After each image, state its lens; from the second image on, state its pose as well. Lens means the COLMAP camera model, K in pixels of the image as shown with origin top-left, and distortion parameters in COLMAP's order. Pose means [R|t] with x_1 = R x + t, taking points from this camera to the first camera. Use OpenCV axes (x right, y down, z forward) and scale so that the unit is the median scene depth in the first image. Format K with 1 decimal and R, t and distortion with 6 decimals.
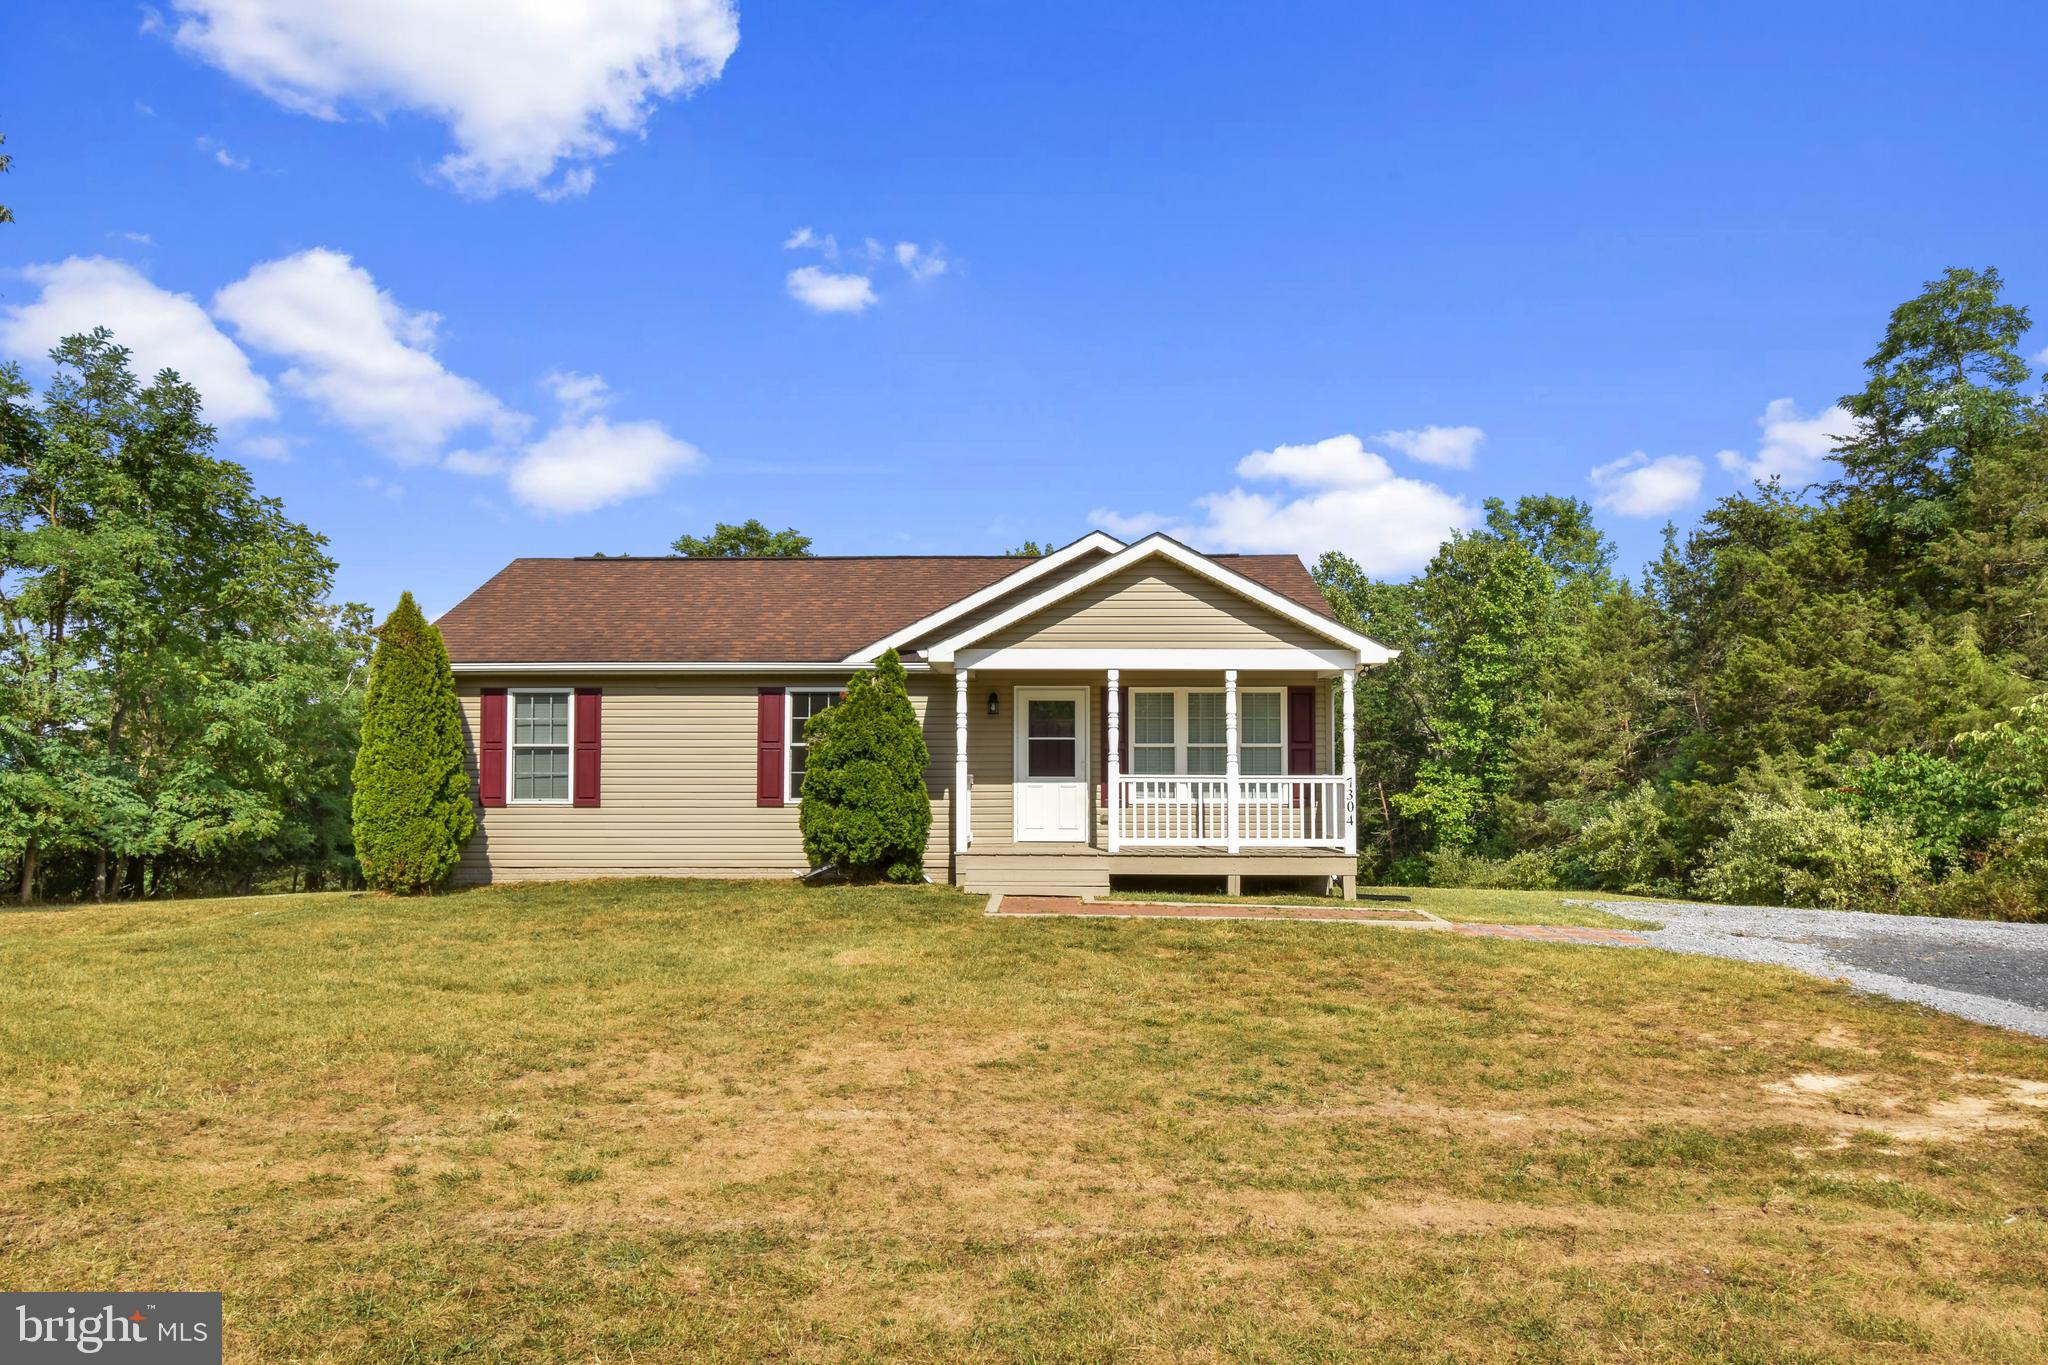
lens RADIAL K [[1297.5, 0, 1027.1], [0, 1297.5, 745.6], [0, 0, 1]] dist [0.002427, 0.000580]
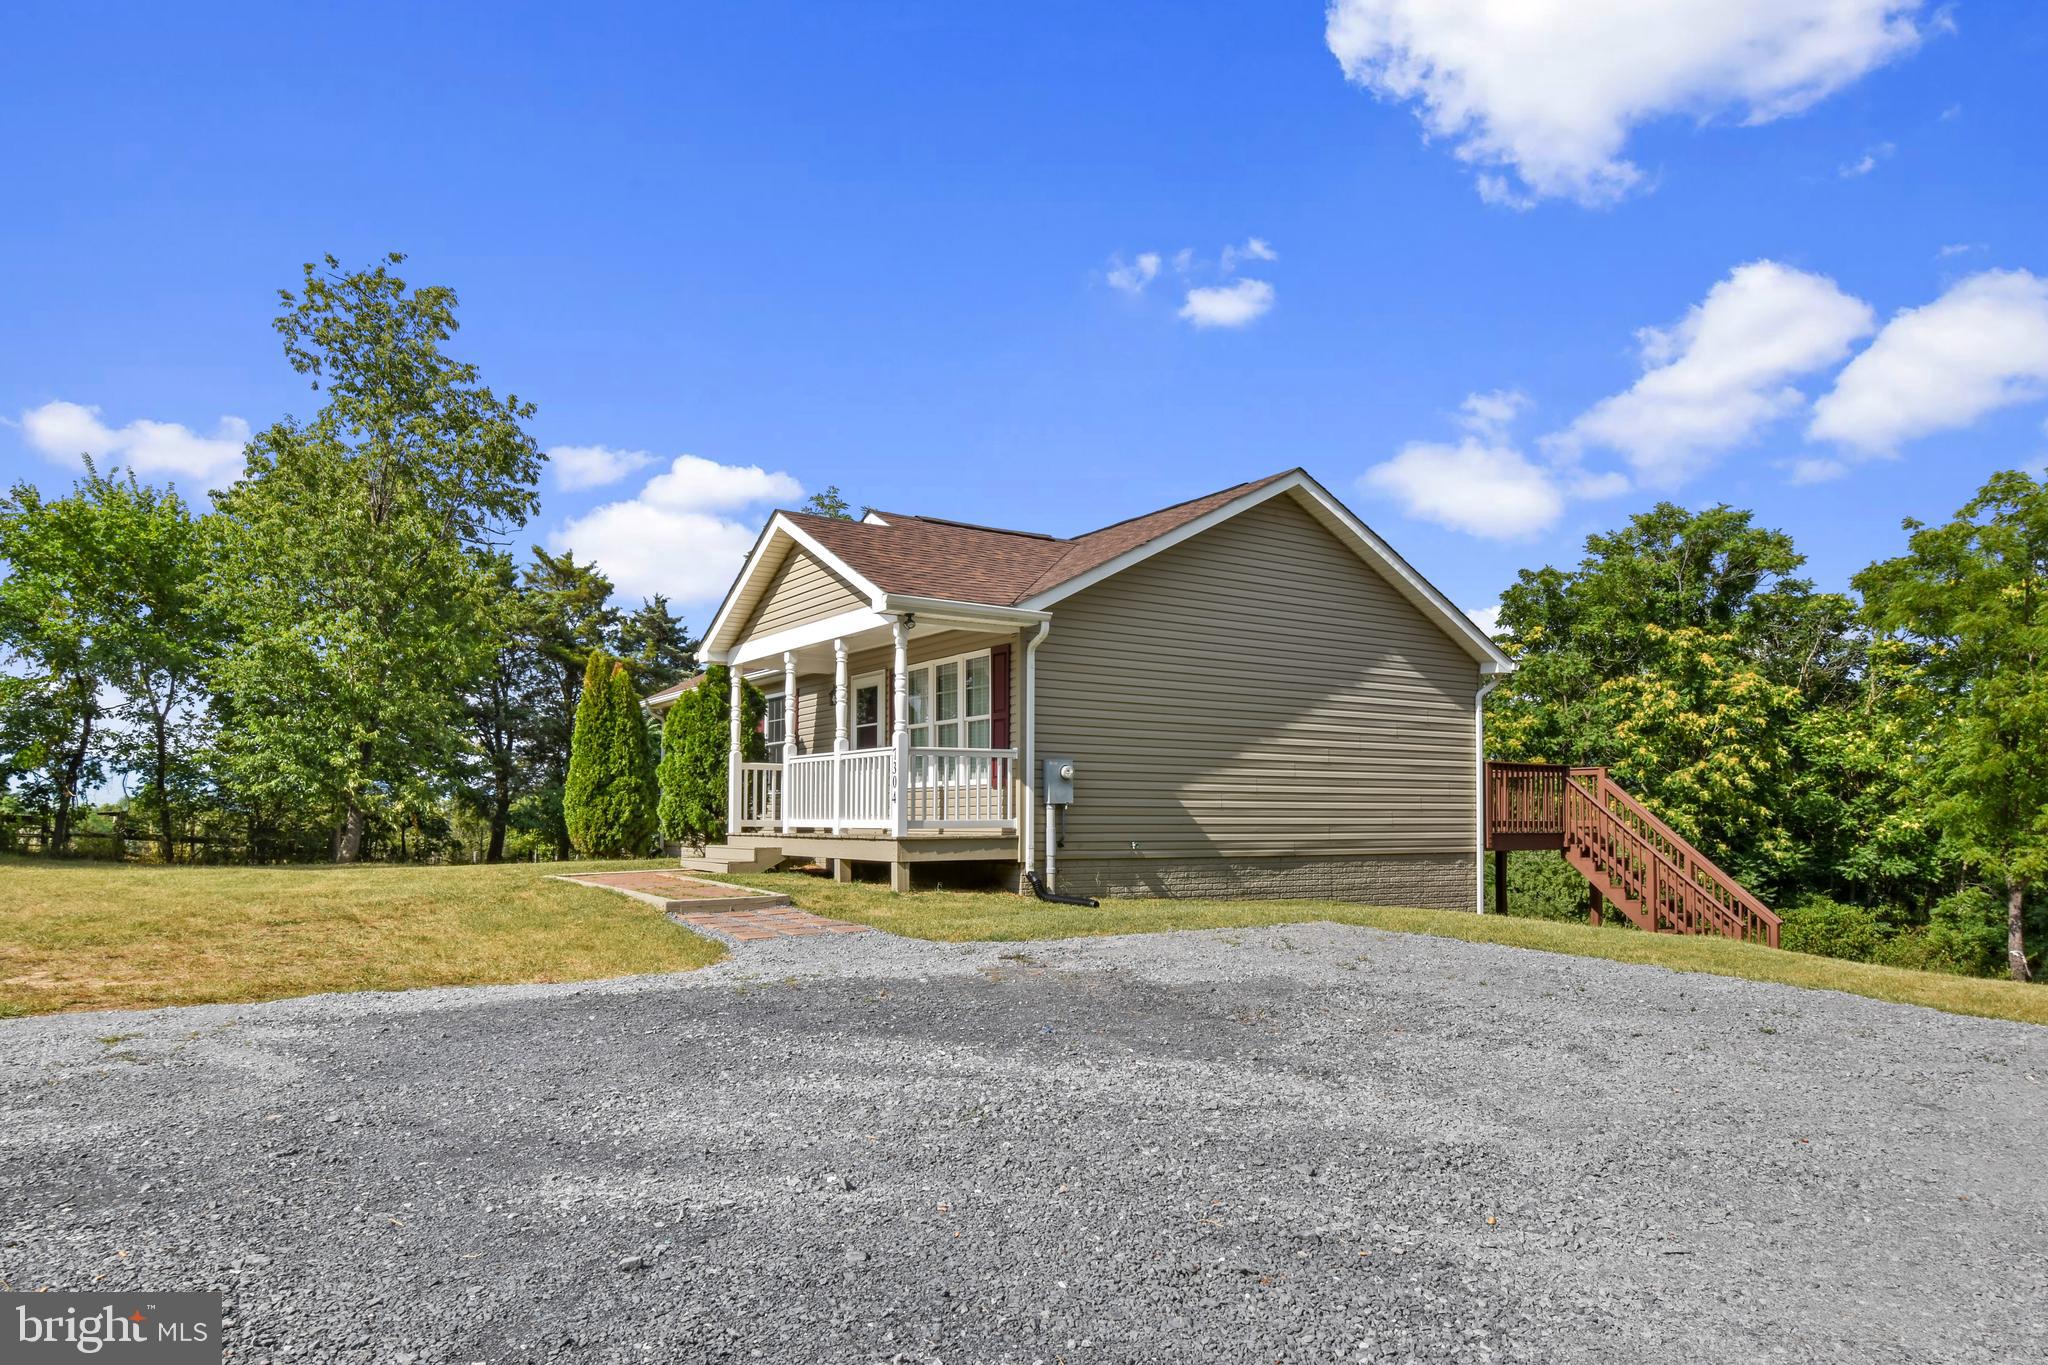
lens RADIAL K [[1295.1, 0, 1031.5], [0, 1295.1, 788.0], [0, 0, 1]] dist [0.036195, -0.058923]
pose [[0.569693, -0.022658, -0.821545, 0.908864], [0.023650, 0.999658, -0.011170, 0.057012], [0.821517, -0.013066, 0.570034, 0.529150]]
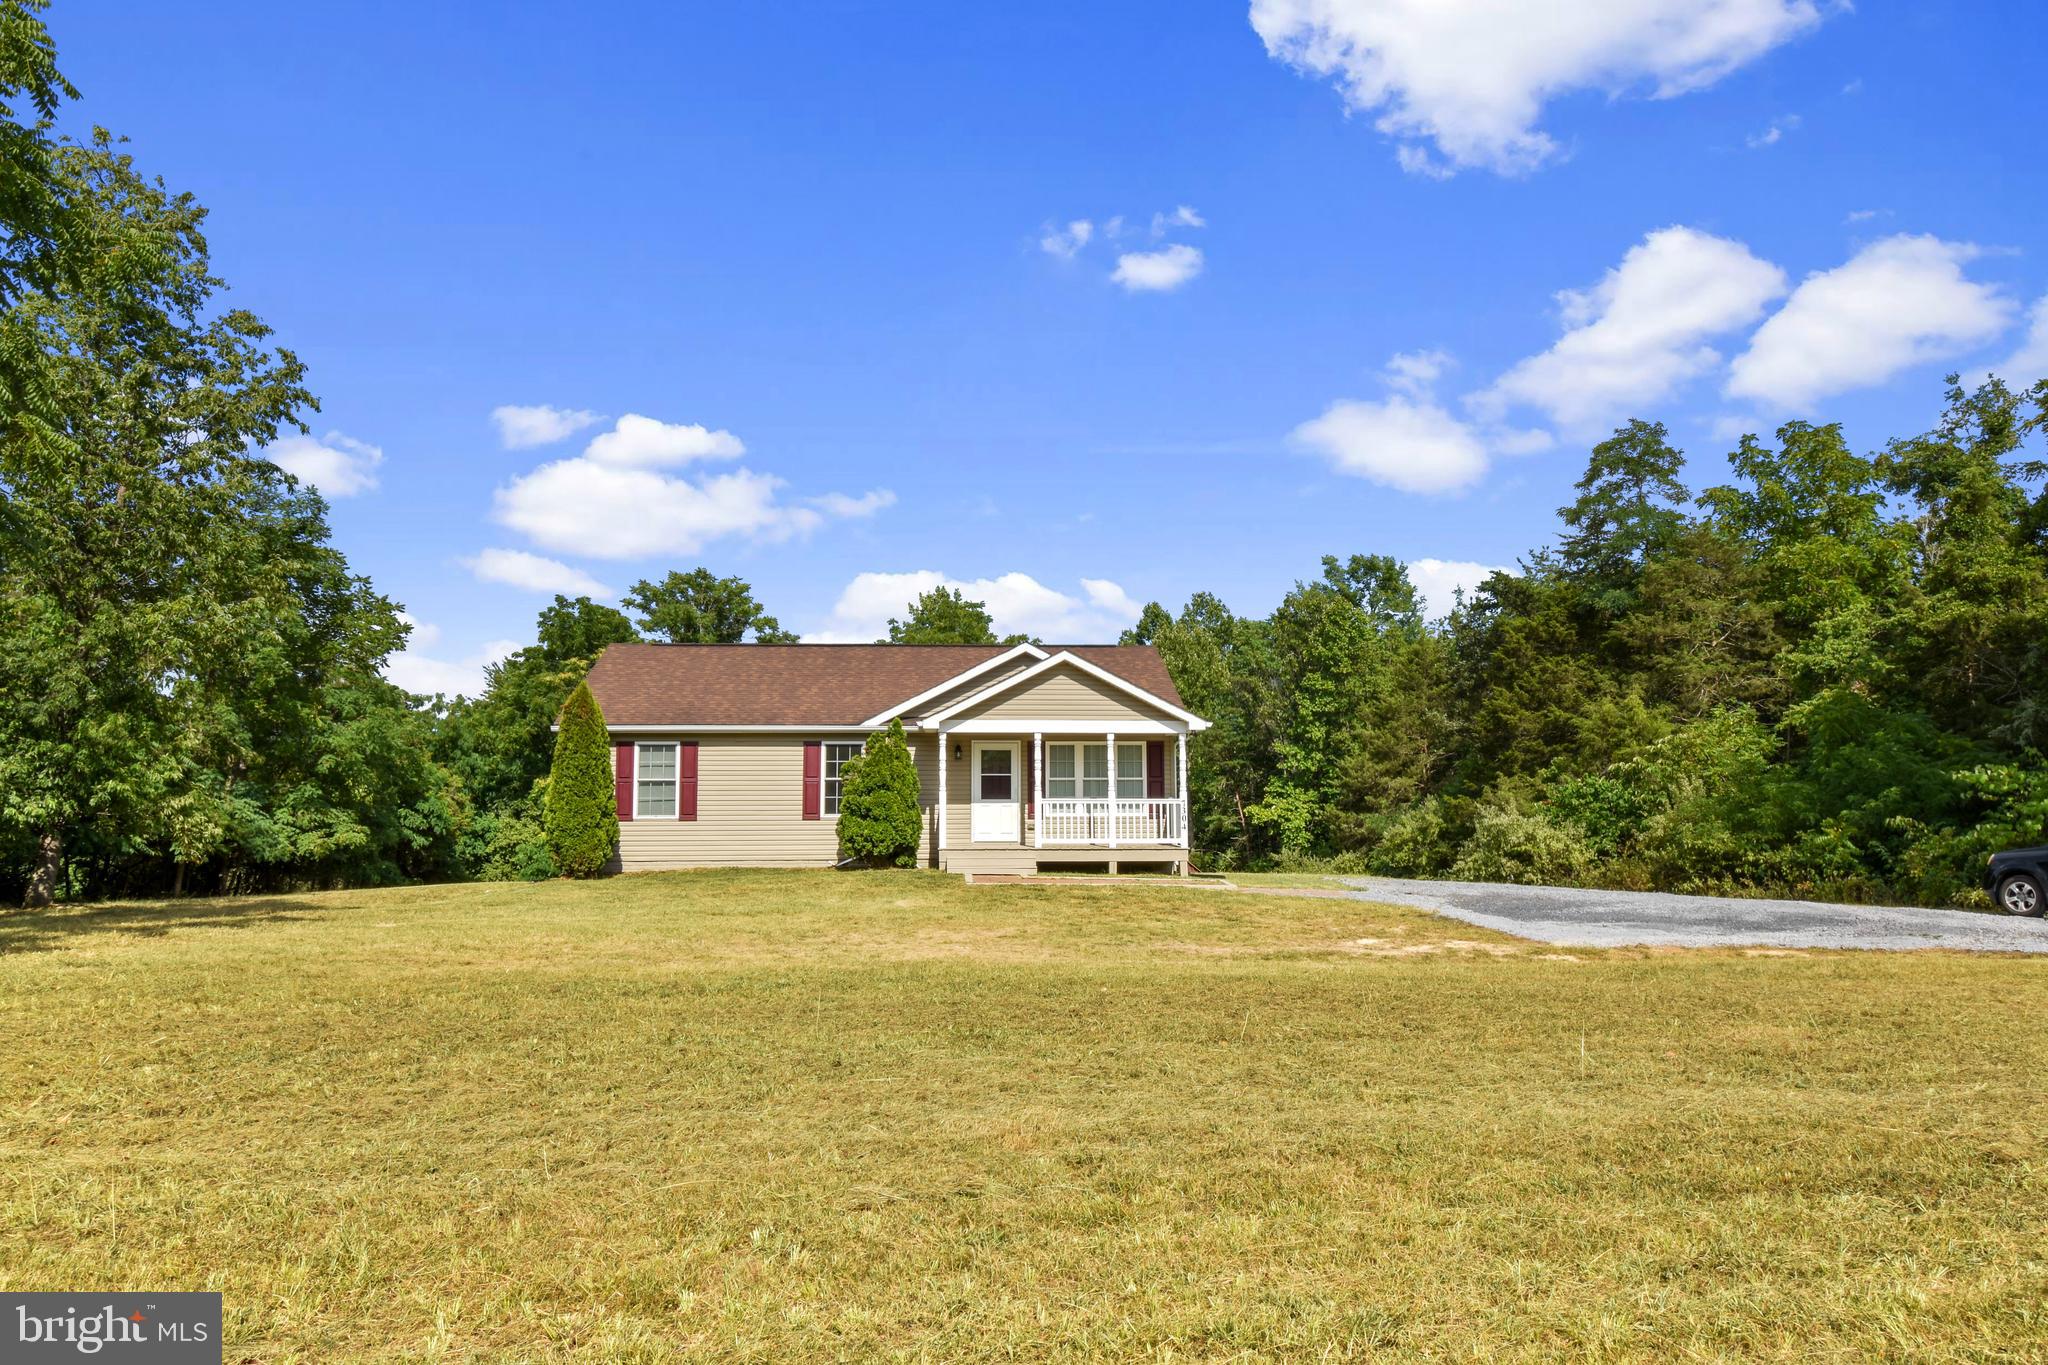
lens RADIAL K [[1273.8, 0, 1024.0], [0, 1273.8, 682.5], [0, 0, 1]] dist [0.001139, -0.000822]
pose [[0.996312, 0.004129, 0.085699, -0.077689], [0.000773, 0.998368, -0.057095, -0.028027], [-0.085795, 0.056951, 0.994684, -0.514228]]
